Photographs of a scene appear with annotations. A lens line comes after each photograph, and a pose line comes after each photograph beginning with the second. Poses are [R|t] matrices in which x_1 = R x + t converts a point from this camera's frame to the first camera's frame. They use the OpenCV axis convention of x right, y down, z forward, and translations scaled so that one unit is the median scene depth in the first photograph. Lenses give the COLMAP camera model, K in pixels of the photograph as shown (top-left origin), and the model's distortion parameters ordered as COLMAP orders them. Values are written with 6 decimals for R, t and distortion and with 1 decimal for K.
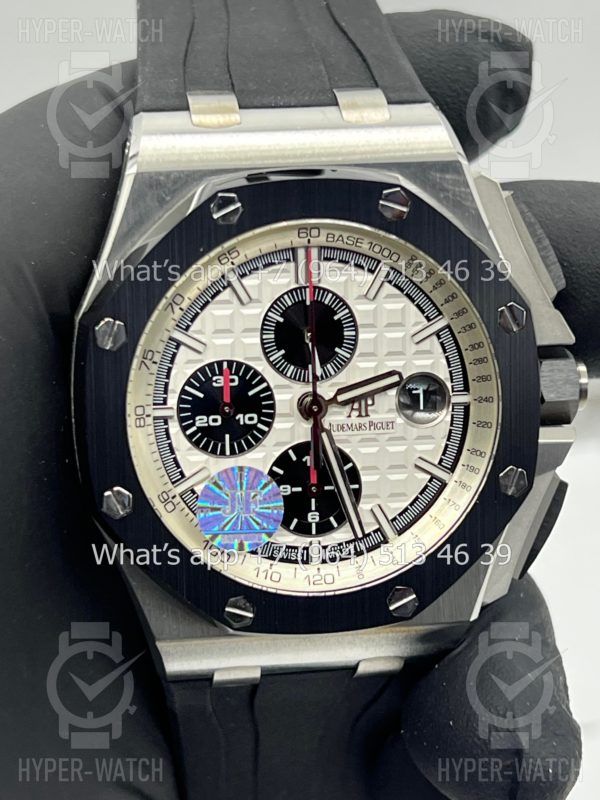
lens RADIAL K [[1899.4, 0, 298.8], [0, 1899.4, 400.7], [0, 0, 1]] dist [0.238992, 0.000000]
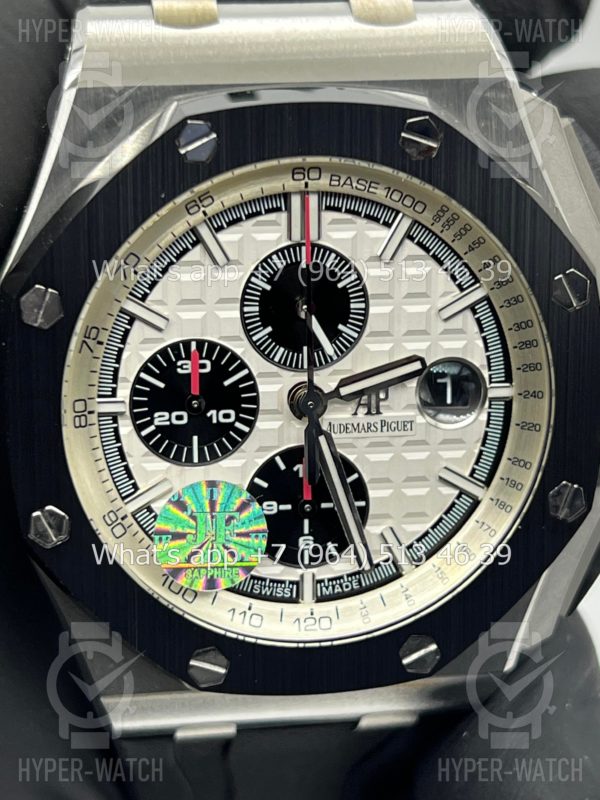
lens RADIAL K [[1899.4, 0, 300.0], [0, 1899.4, 396.7], [0, 0, 1]] dist [0.238992, 0.000000]
pose [[0.999857, 0.016325, 0.004407, 0.000819], [-0.016572, 0.997847, 0.063460, -0.047120], [-0.003361, -0.063524, 0.997975, 0.235744]]
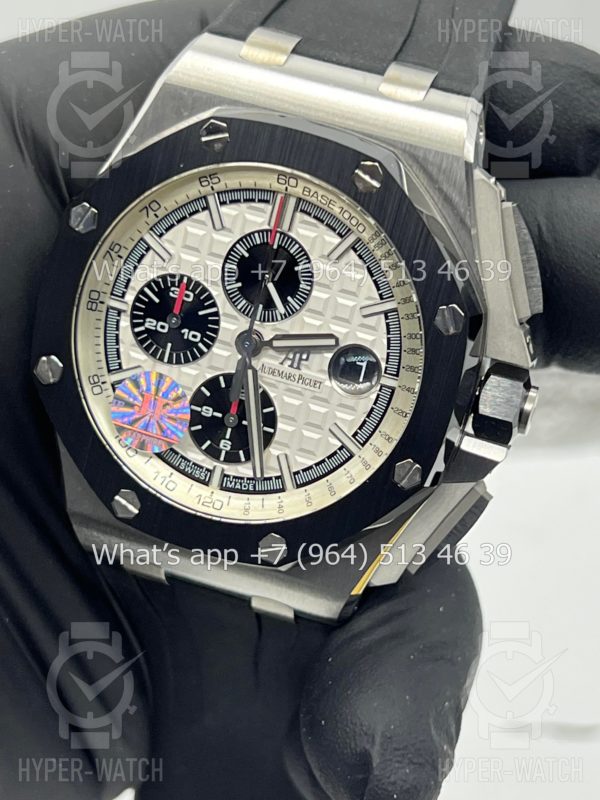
lens RADIAL K [[1899.4, 0, 303.5], [0, 1899.4, 406.0], [0, 0, 1]] dist [0.238992, 0.000000]
pose [[0.895497, 0.315014, -0.314406, 0.372100], [-0.309287, 0.948436, 0.069354, -0.045608], [0.320041, 0.035135, 0.946752, 0.020234]]
